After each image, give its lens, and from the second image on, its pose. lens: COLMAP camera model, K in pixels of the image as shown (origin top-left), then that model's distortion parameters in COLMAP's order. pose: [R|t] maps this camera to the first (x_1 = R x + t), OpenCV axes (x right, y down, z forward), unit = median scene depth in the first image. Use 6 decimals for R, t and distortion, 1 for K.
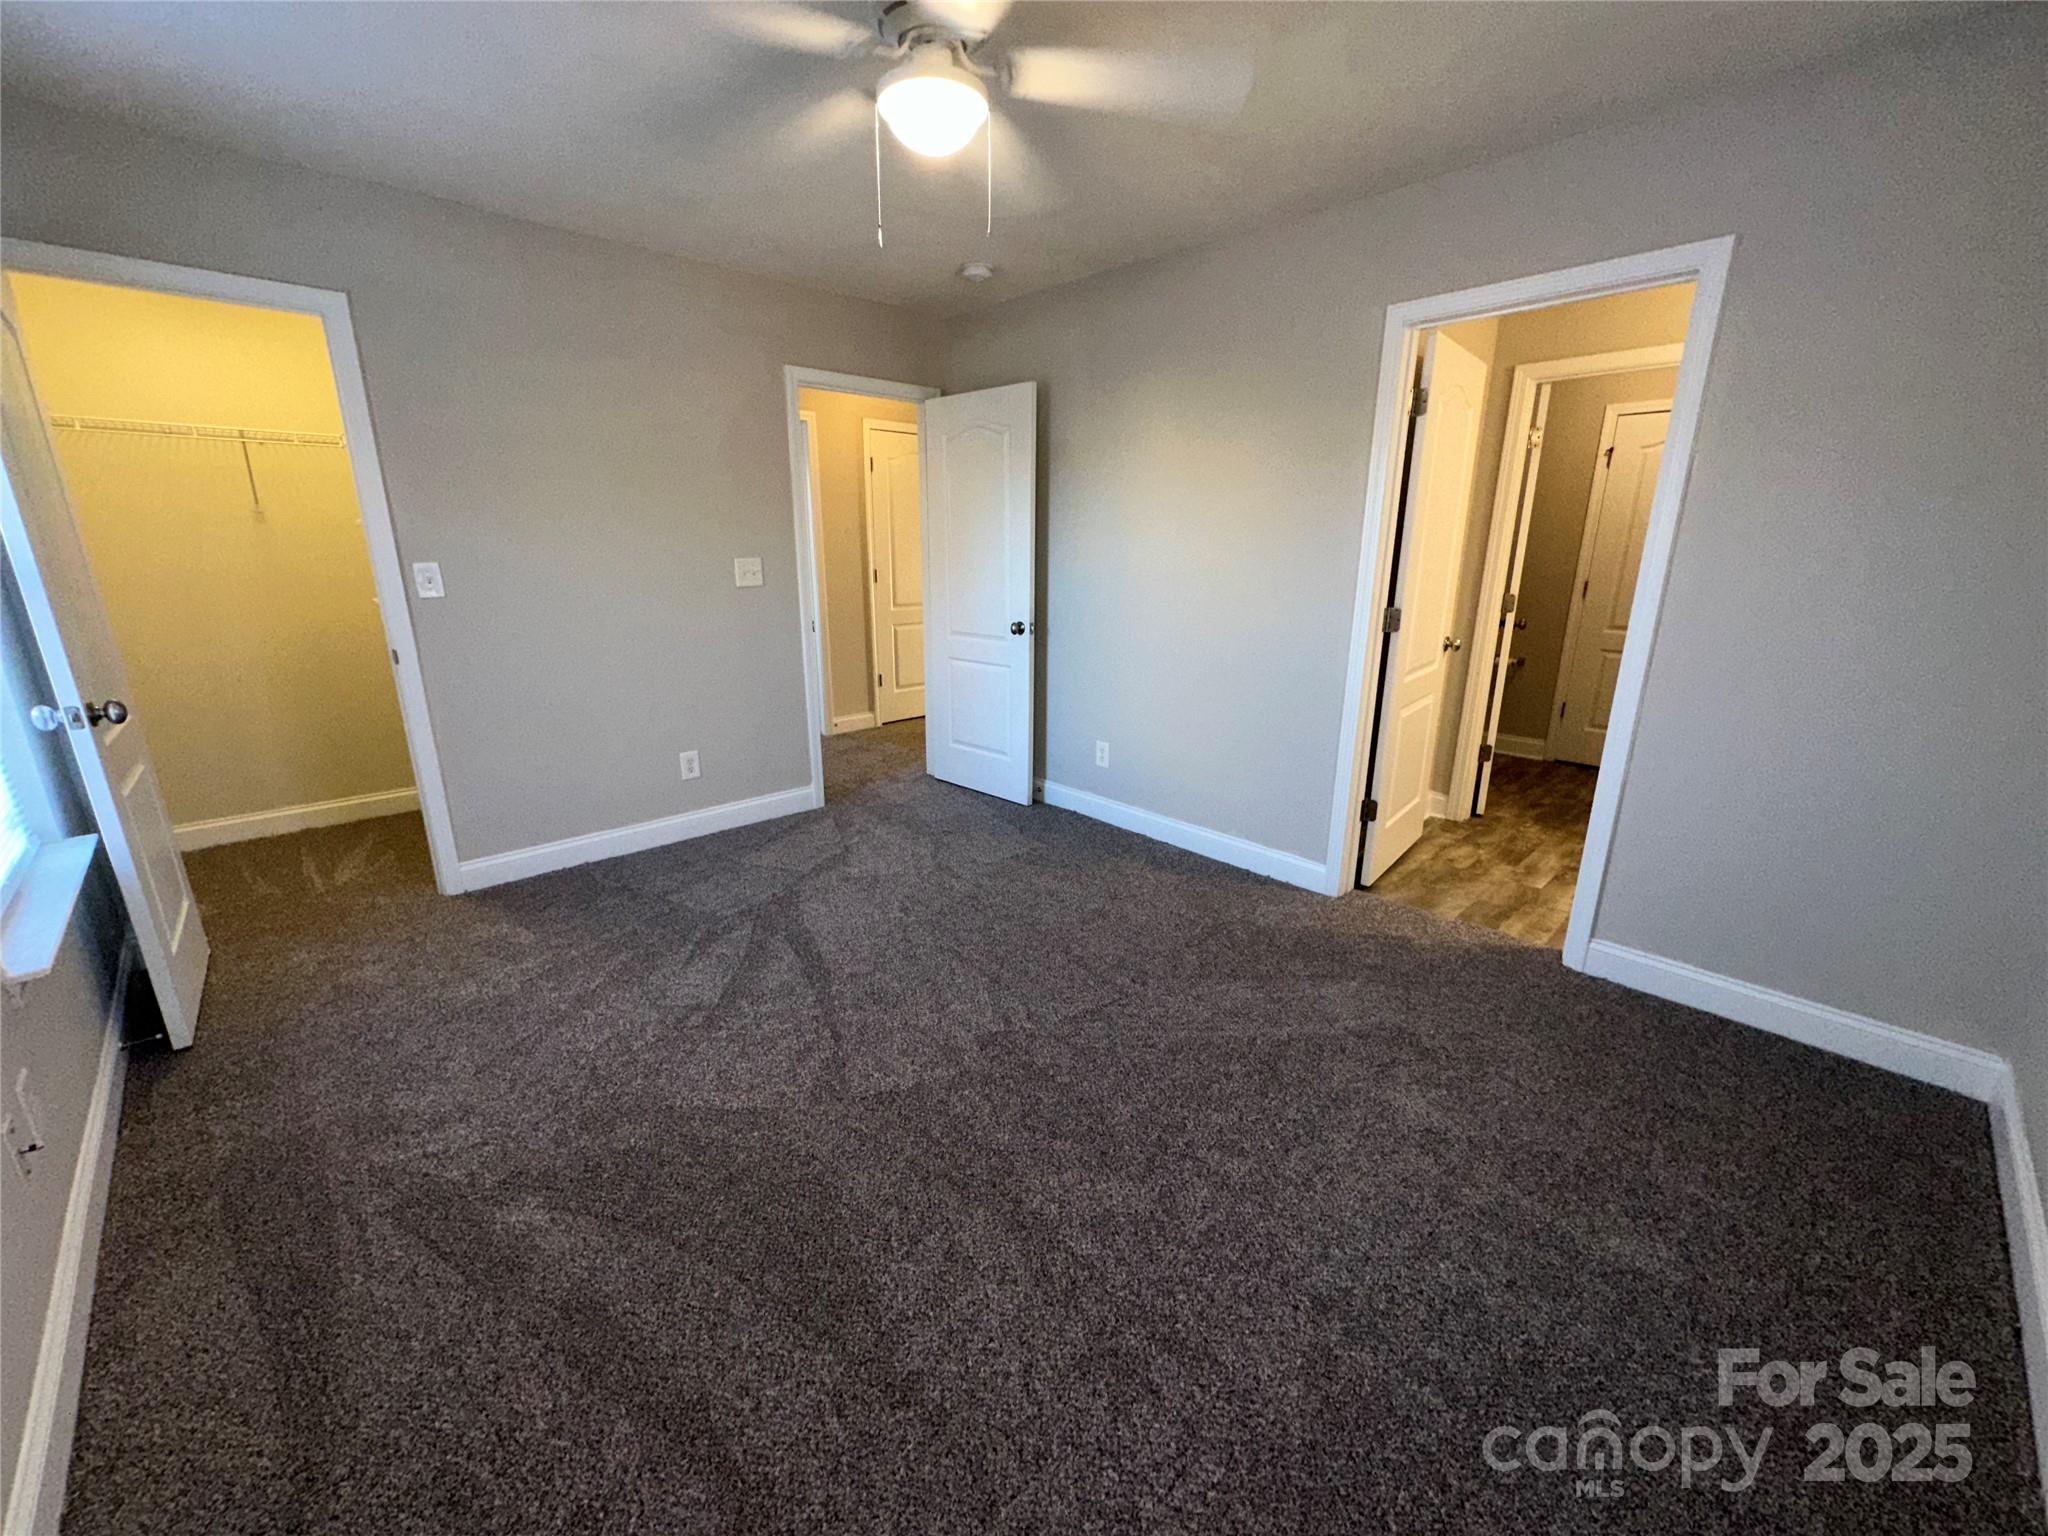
lens RADIAL K [[816.8, 0, 1024.7], [0, 816.8, 769.9], [0, 0, 1]] dist [-0.004671, 0.000633]
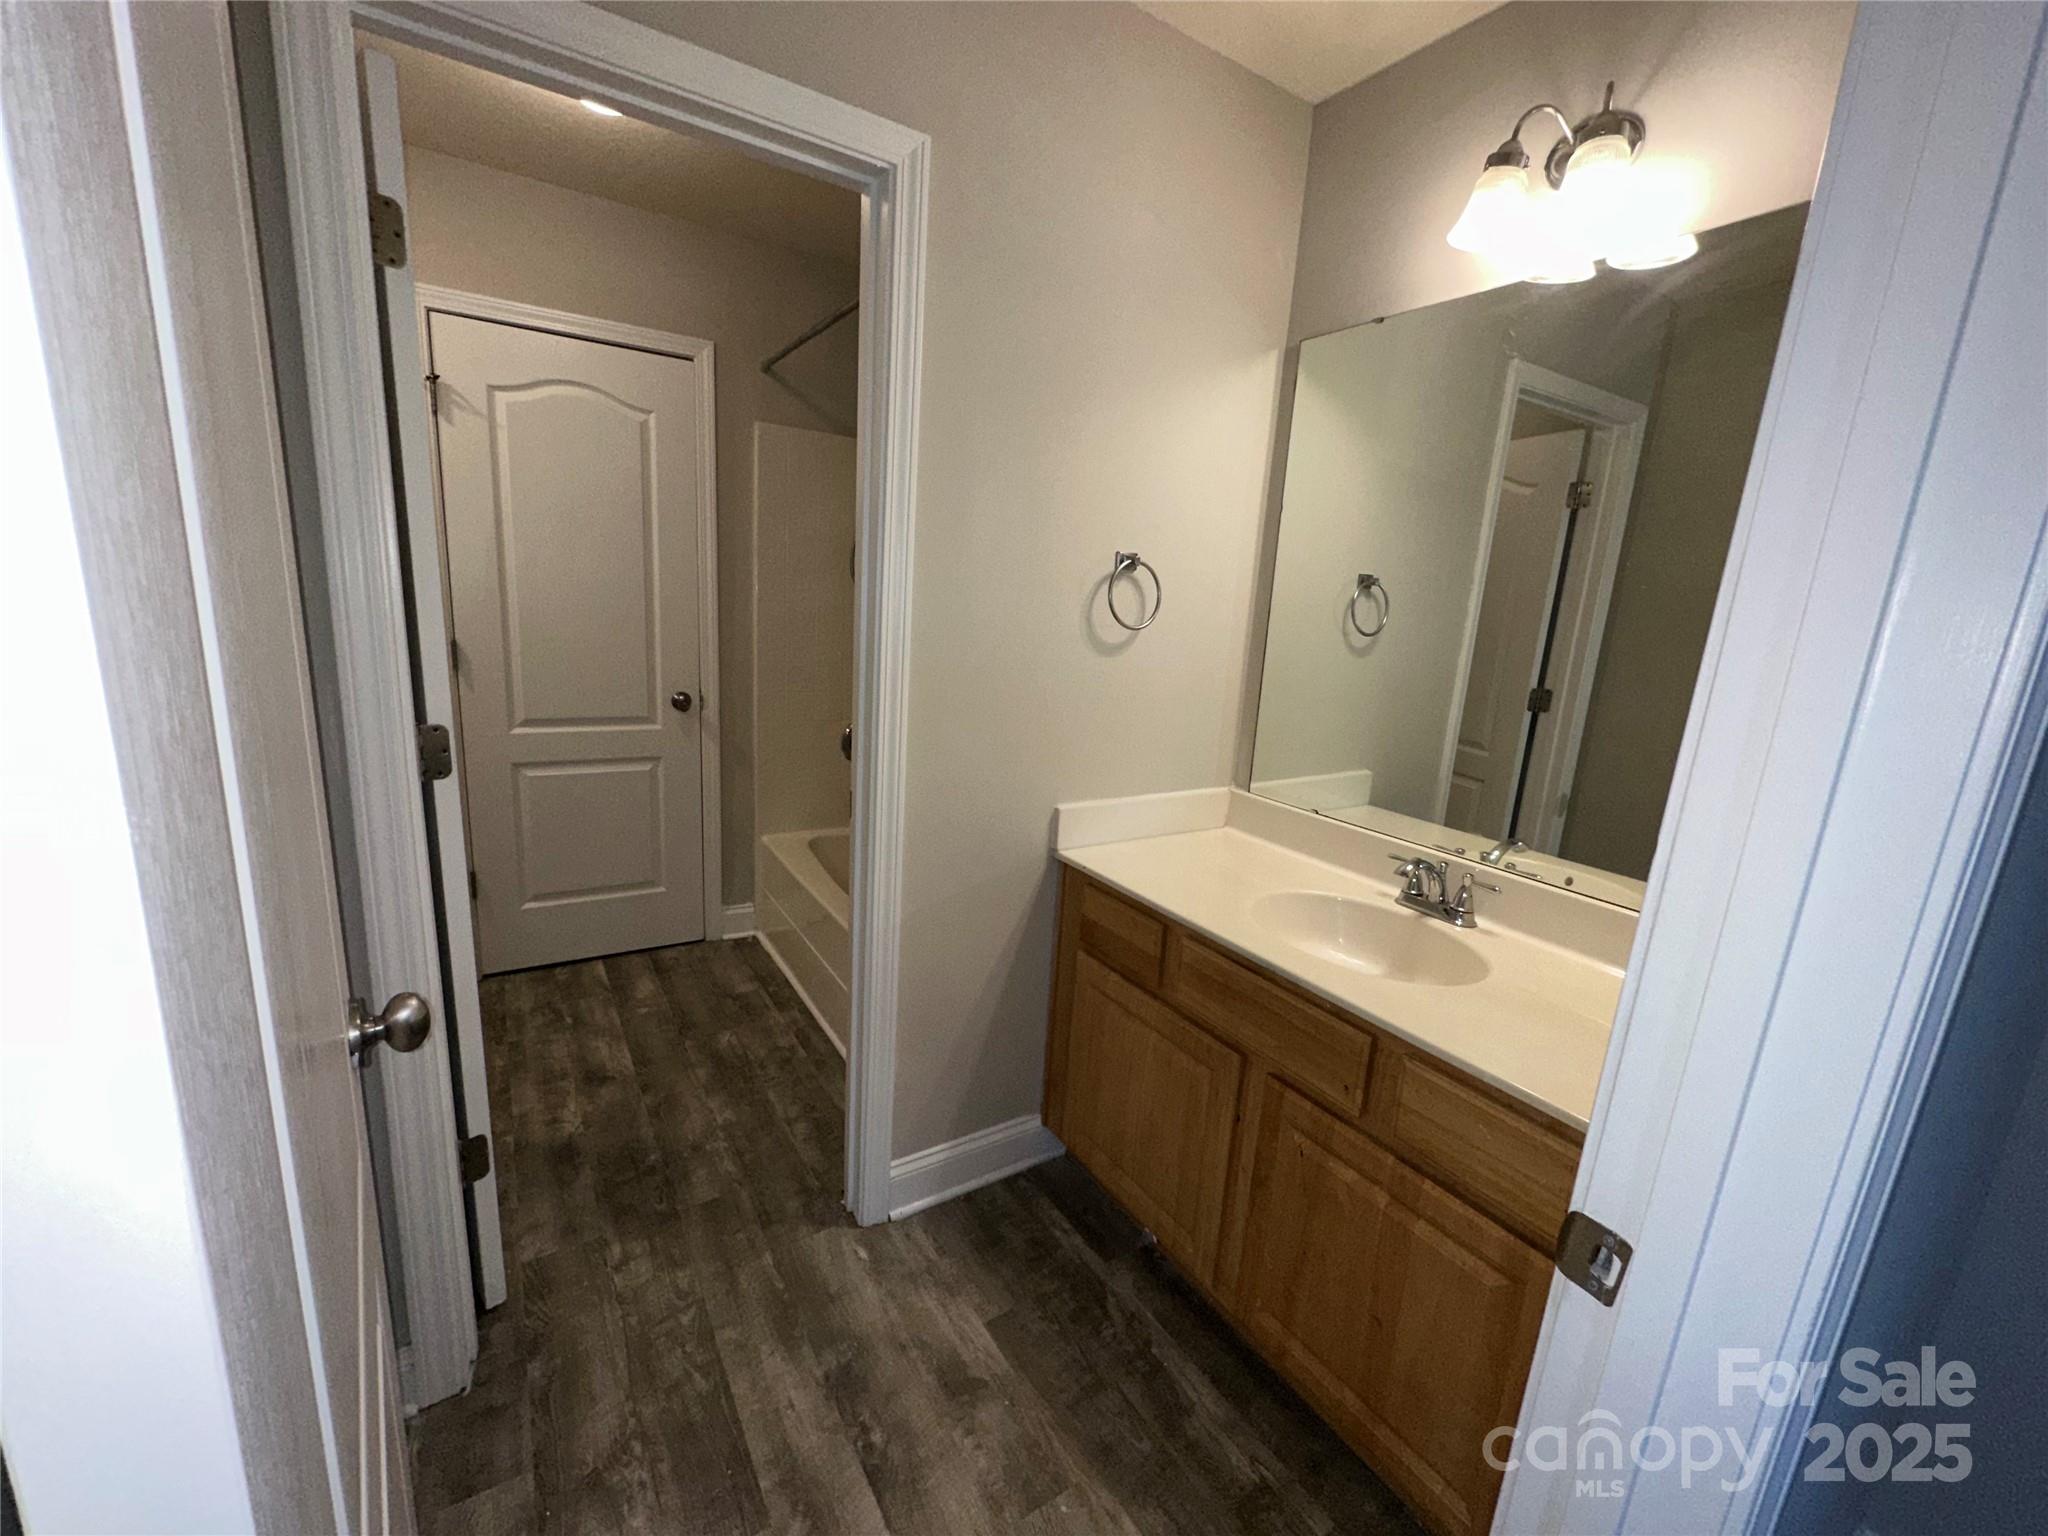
lens RADIAL K [[816.8, 0, 1024.7], [0, 816.8, 769.9], [0, 0, 1]] dist [-0.004671, 0.000633]
pose [[0.198349, -0.192213, 0.961099, 0.323176], [0.200614, 0.967784, 0.152147, -0.200261], [-0.959381, 0.162632, 0.230519, 0.699152]]
